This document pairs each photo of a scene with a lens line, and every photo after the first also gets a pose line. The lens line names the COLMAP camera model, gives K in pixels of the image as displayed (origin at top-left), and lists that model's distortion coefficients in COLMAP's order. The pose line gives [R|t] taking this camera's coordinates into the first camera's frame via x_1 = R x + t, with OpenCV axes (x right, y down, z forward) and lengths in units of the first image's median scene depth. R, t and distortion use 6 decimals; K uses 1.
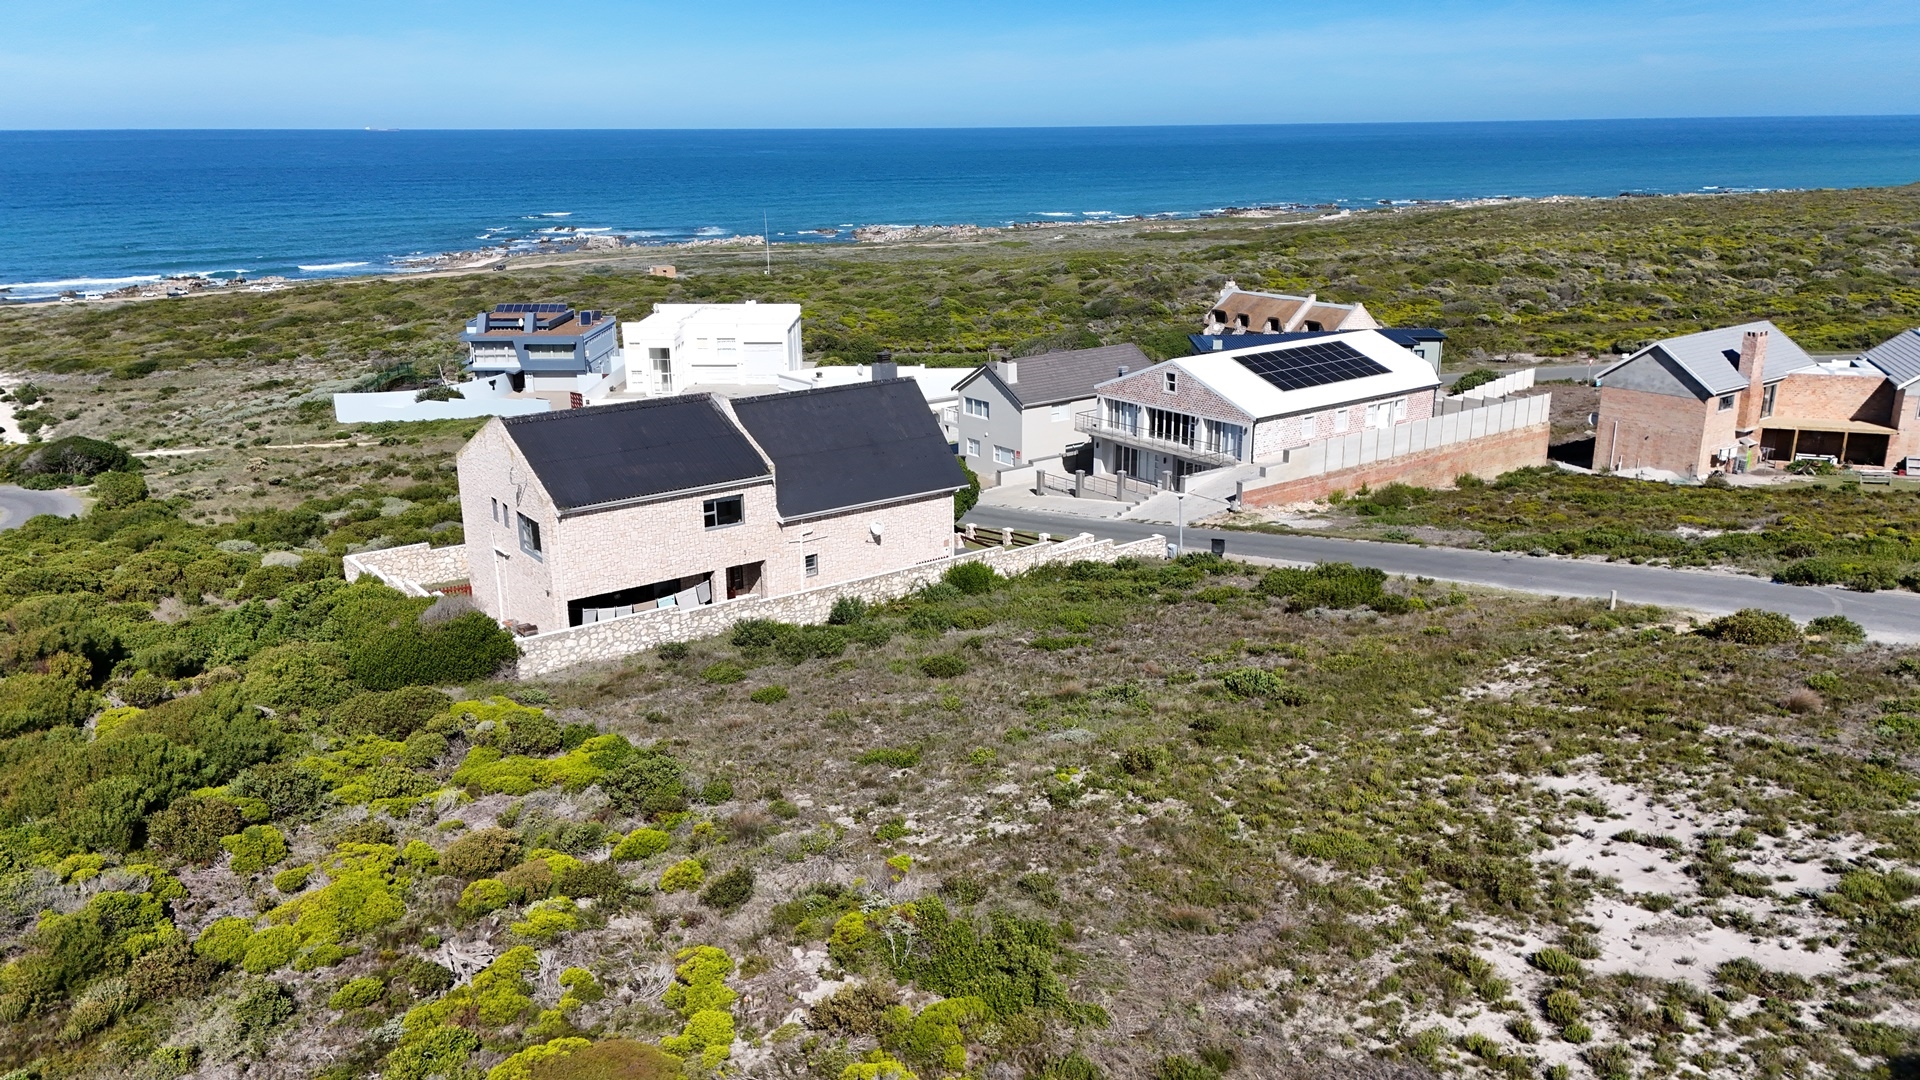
lens RADIAL K [[1404.3, 0, 957.4], [0, 1404.3, 532.7], [0, 0, 1]] dist [0.085349, -0.084042]
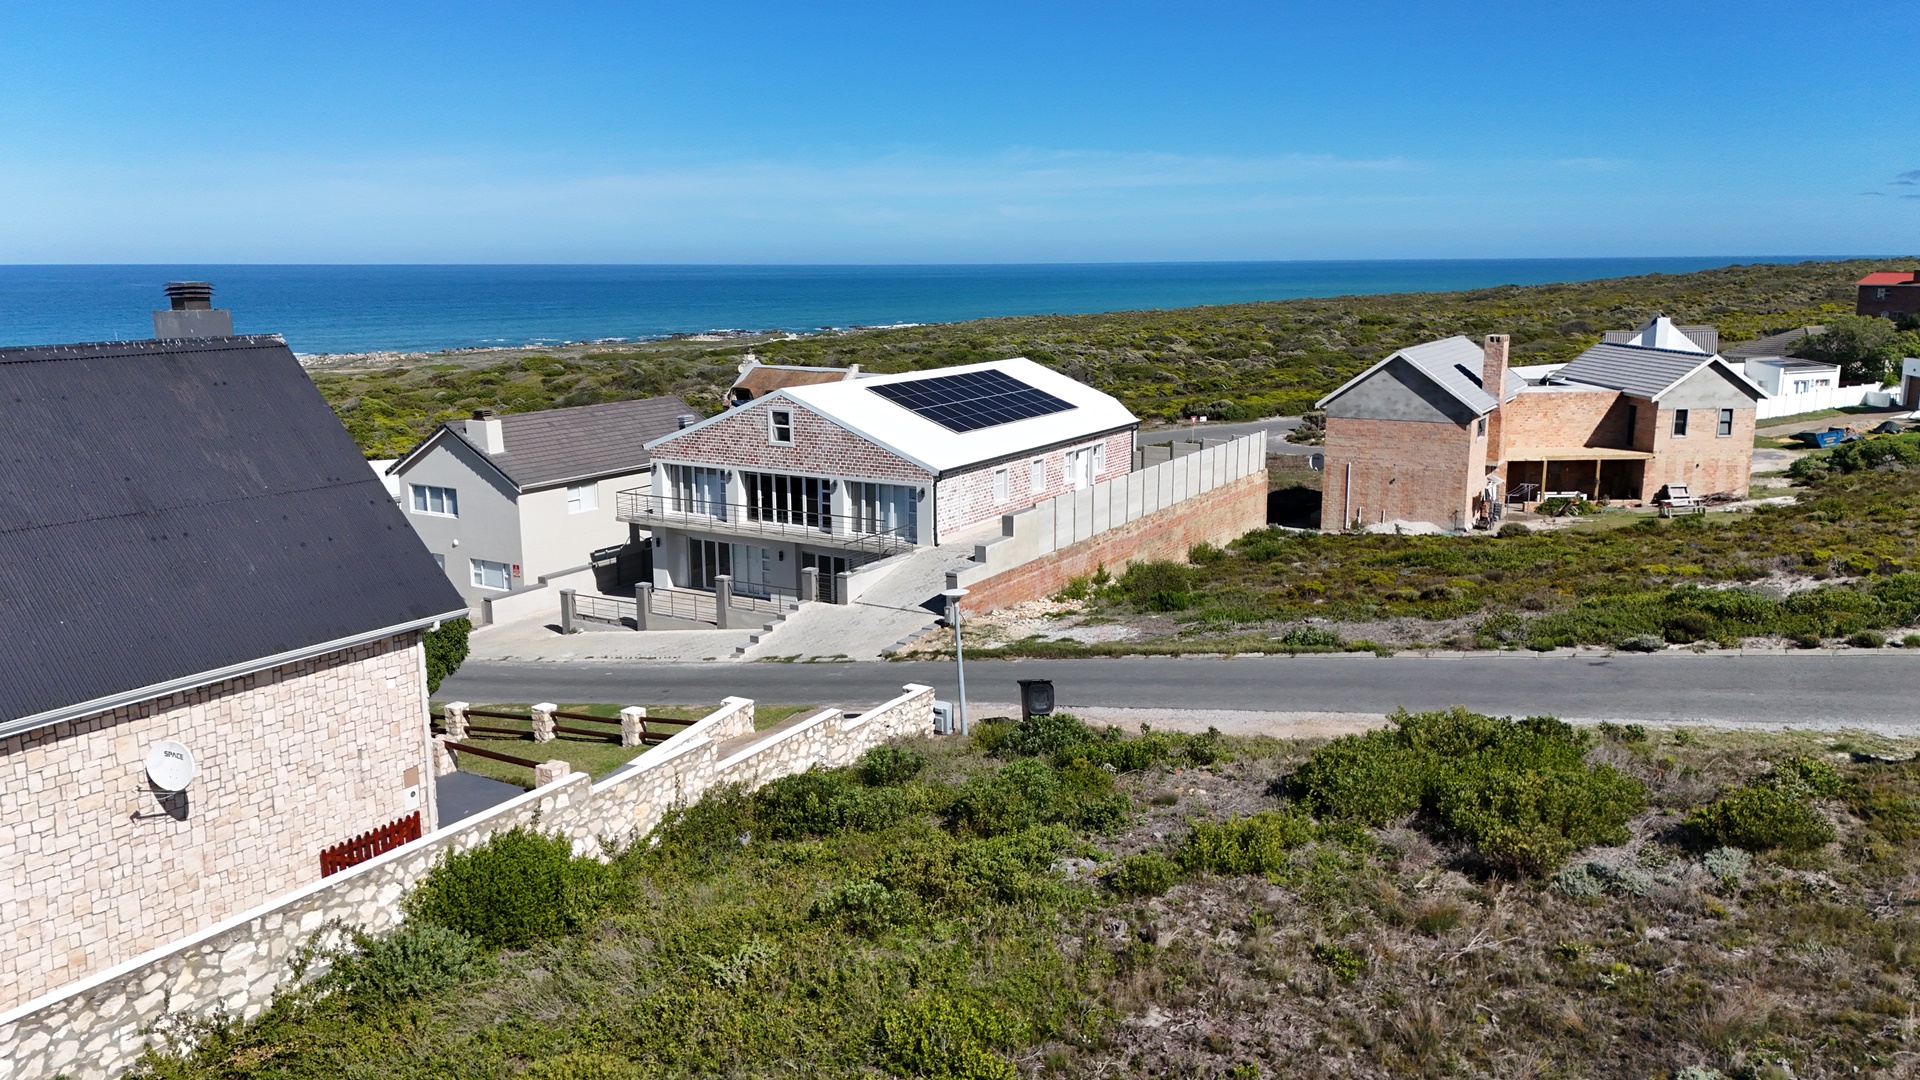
lens RADIAL K [[1404.3, 0, 957.4], [0, 1404.3, 532.7], [0, 0, 1]] dist [0.085349, -0.084042]
pose [[0.925873, -0.069122, 0.371458, -0.006453], [0.103356, 0.991960, -0.073031, -0.009502], [-0.363423, 0.106010, 0.925573, 0.423494]]
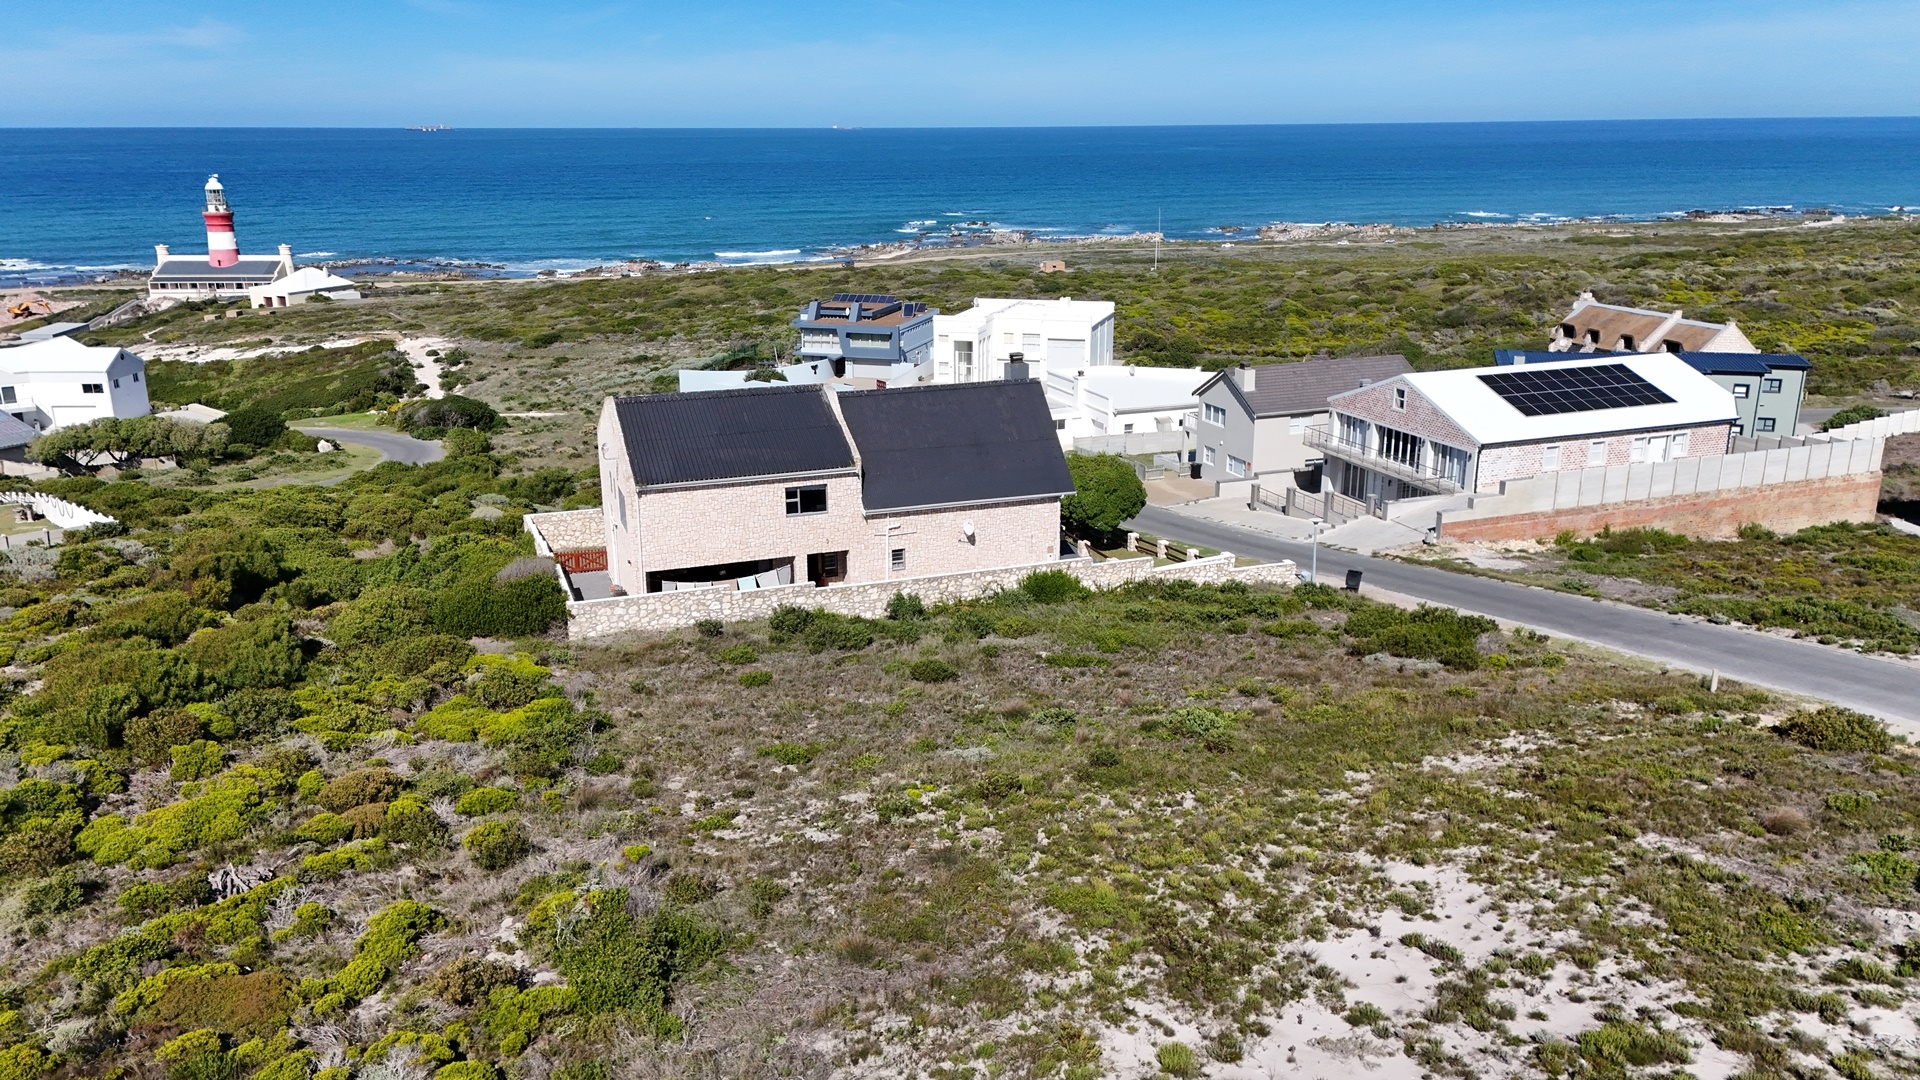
lens RADIAL K [[1404.3, 0, 957.4], [0, 1404.3, 532.7], [0, 0, 1]] dist [0.085349, -0.084042]
pose [[0.957439, 0.082335, -0.276642, 0.140707], [-0.081727, 0.996560, 0.013746, -0.008741], [0.276822, 0.009449, 0.960875, 0.026407]]
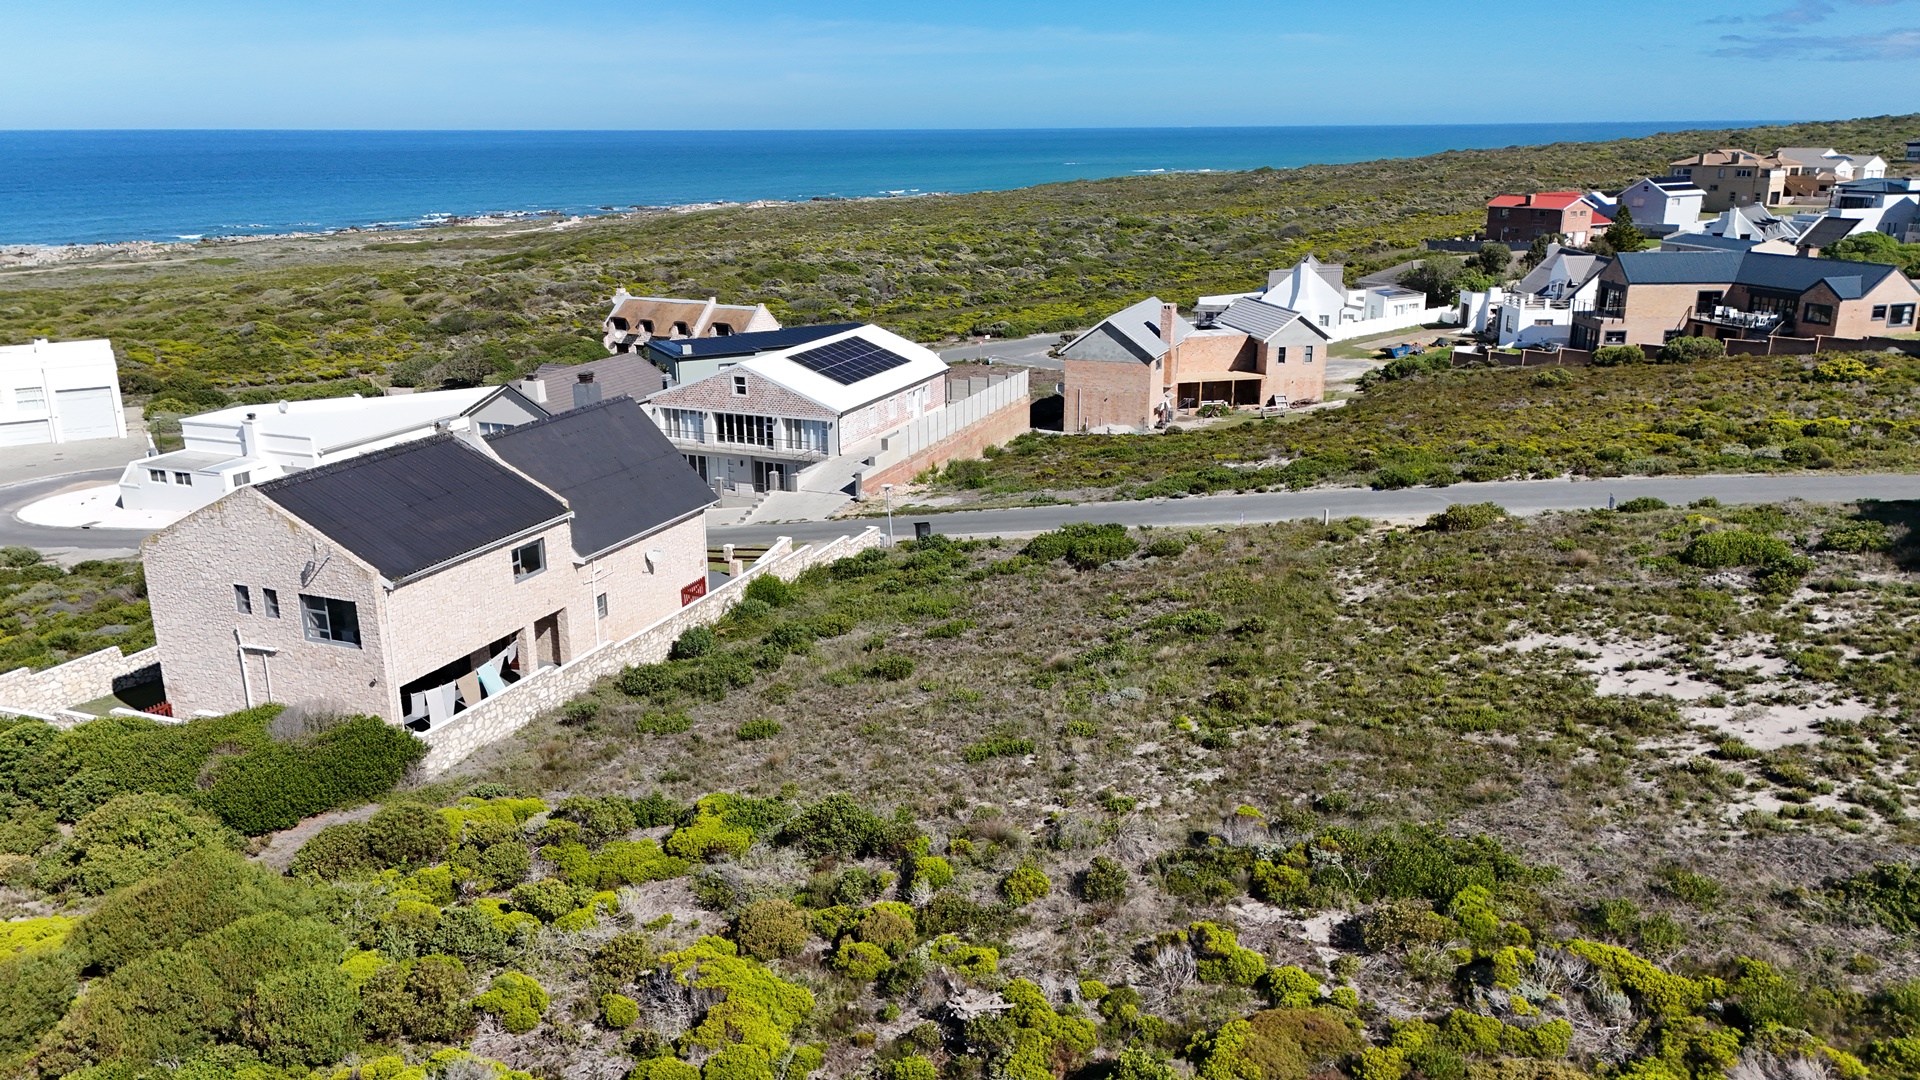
lens RADIAL K [[1404.3, 0, 957.4], [0, 1404.3, 532.7], [0, 0, 1]] dist [0.085349, -0.084042]
pose [[0.857048, -0.140338, 0.495756, -0.233853], [0.142608, 0.989213, 0.033490, -0.014338], [-0.495108, 0.041996, 0.867816, 0.052081]]
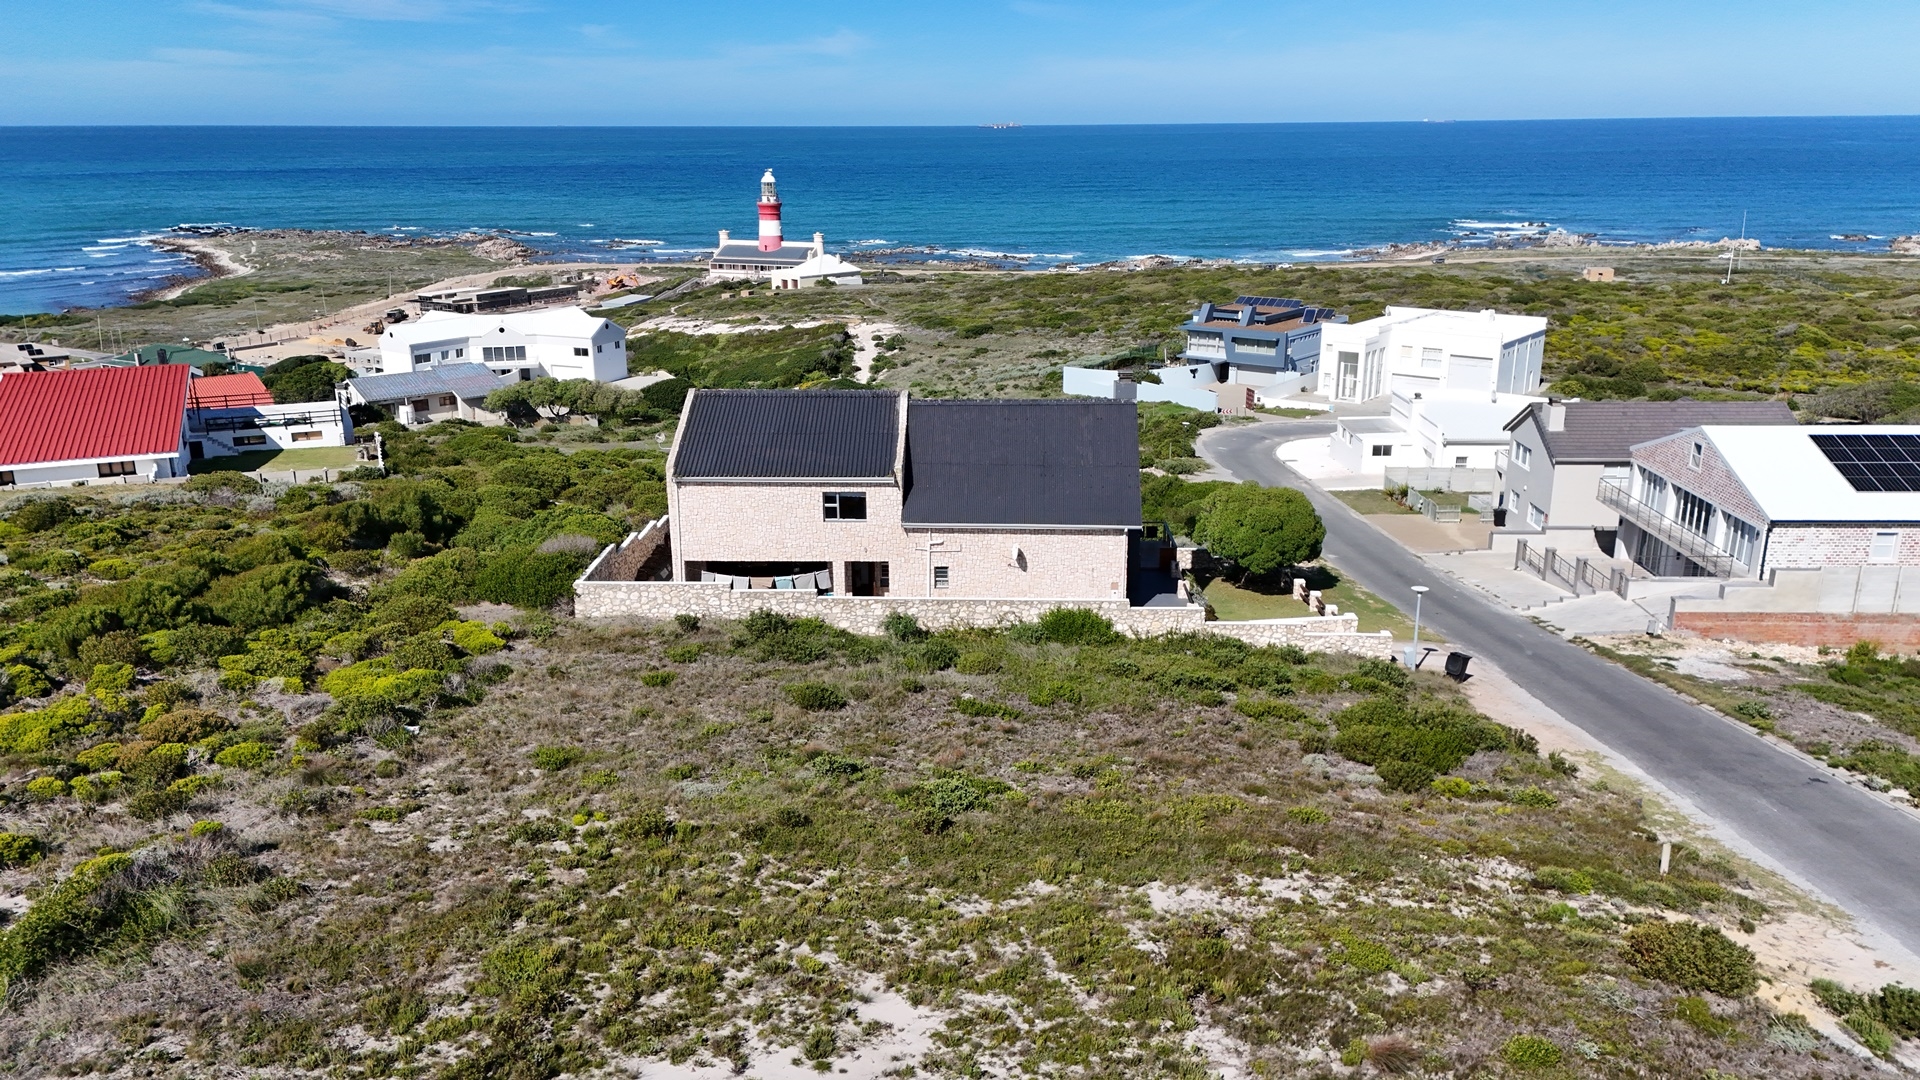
lens RADIAL K [[1404.3, 0, 957.4], [0, 1404.3, 532.7], [0, 0, 1]] dist [0.085349, -0.084042]
pose [[0.779267, 0.177902, -0.600910, 0.316643], [-0.174474, 0.982539, 0.064625, -0.047051], [0.601915, 0.054483, 0.796700, 0.151115]]
